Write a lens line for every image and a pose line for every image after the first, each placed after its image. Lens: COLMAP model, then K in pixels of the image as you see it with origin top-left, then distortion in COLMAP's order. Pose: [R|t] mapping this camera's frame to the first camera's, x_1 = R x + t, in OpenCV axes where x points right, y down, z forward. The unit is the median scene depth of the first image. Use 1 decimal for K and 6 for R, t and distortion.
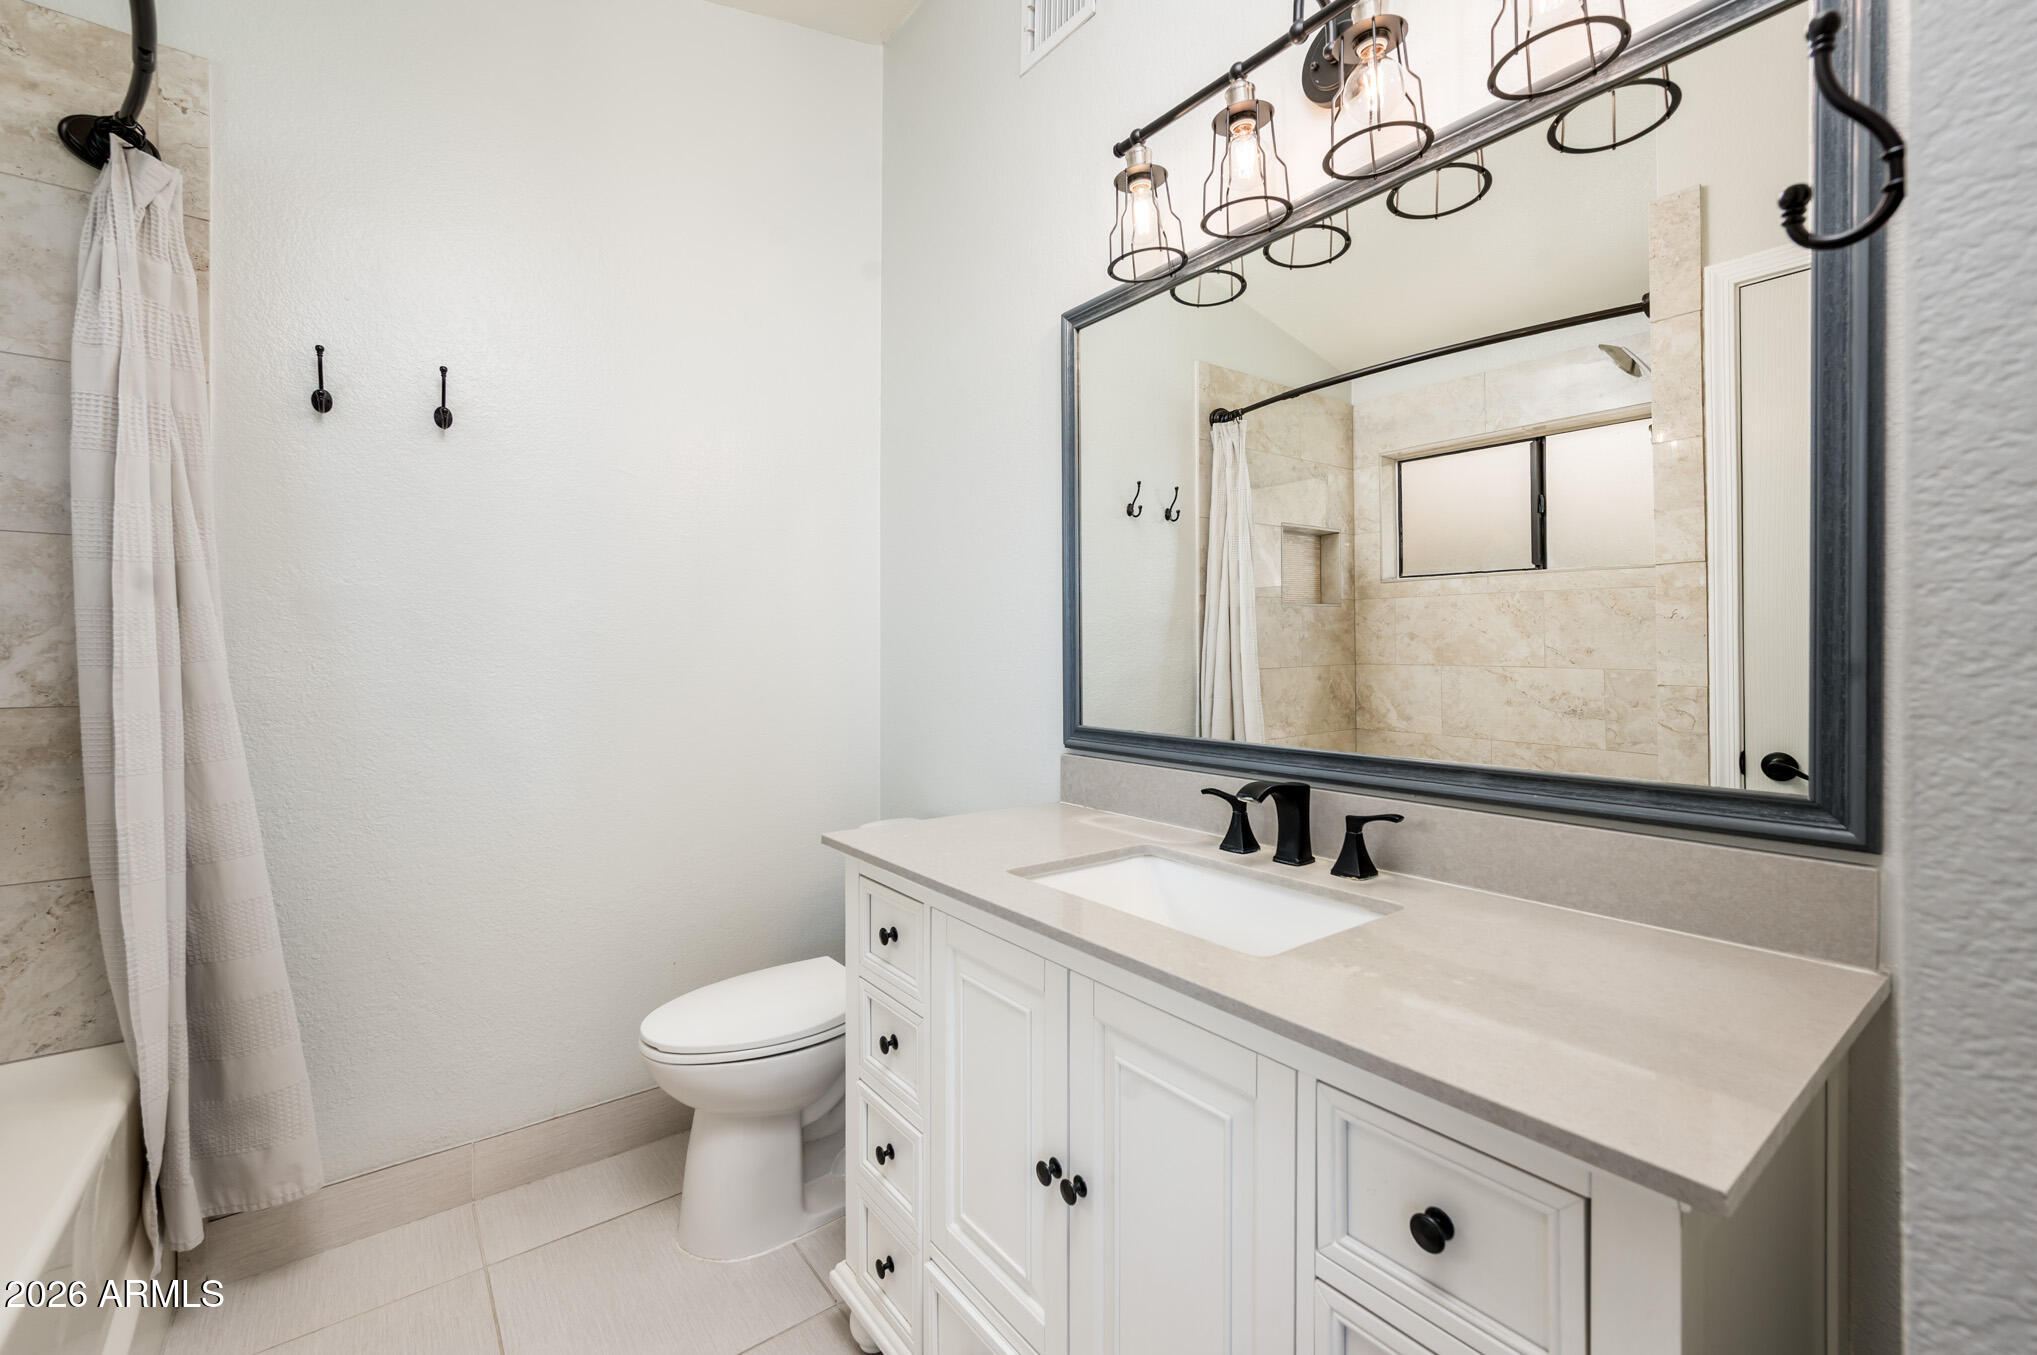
lens RADIAL K [[842.9, 0, 972.1], [0, 842.9, 663.9], [0, 0, 1]] dist [-0.001343, -0.000025]
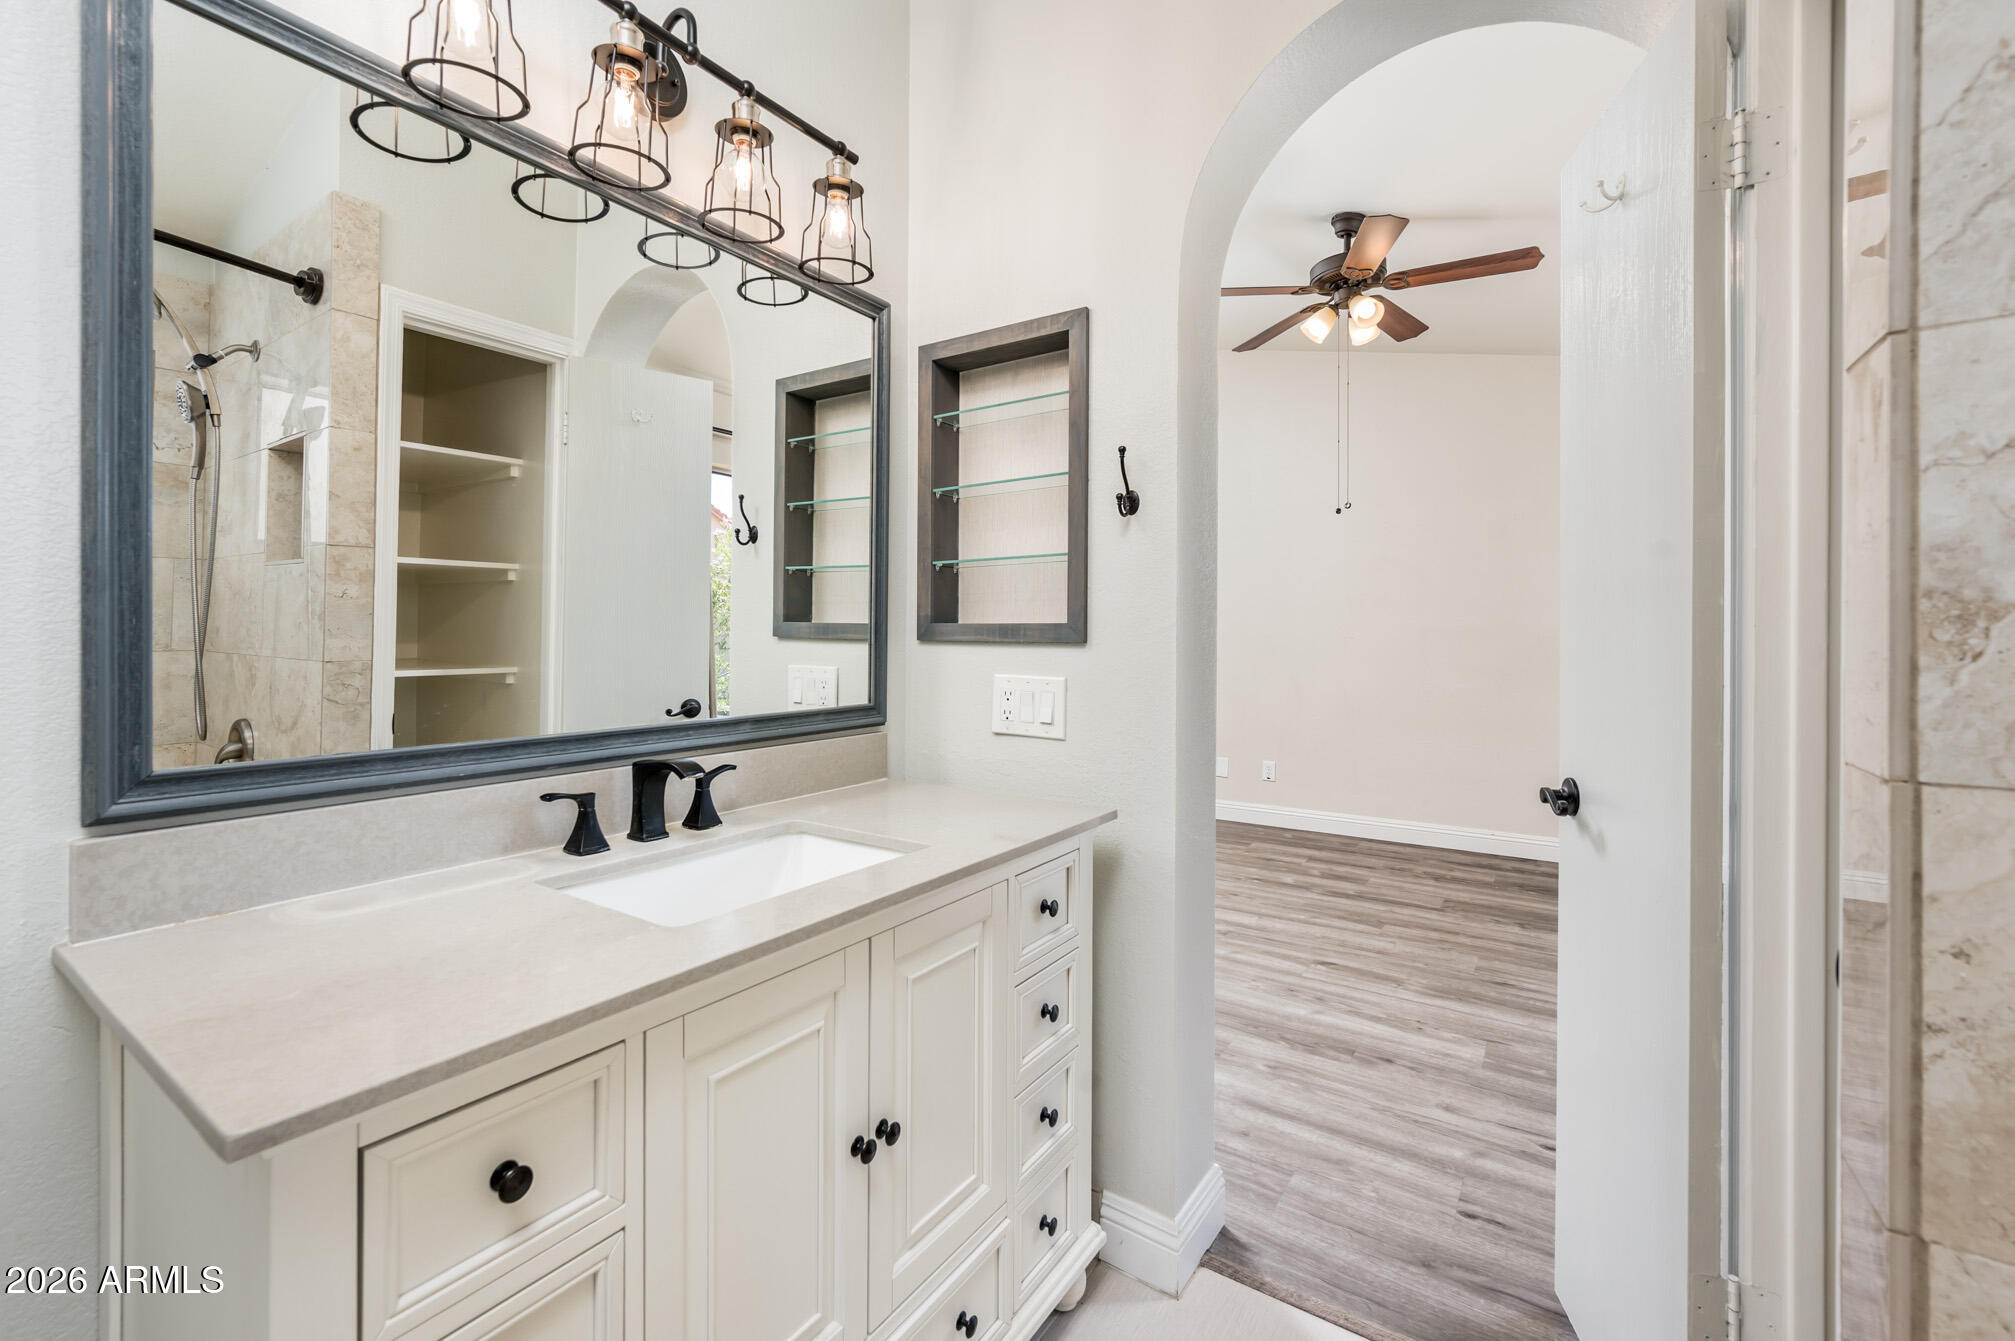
lens RADIAL K [[829.3, 0, 1006.1], [0, 829.3, 649.6], [0, 0, 1]] dist [-0.001430, 0.003958]
pose [[-0.342378, -0.019340, 0.939363, -0.602002], [0.004204, 0.999747, 0.022116, -0.011156], [-0.939553, 0.011521, -0.342210, 0.795952]]
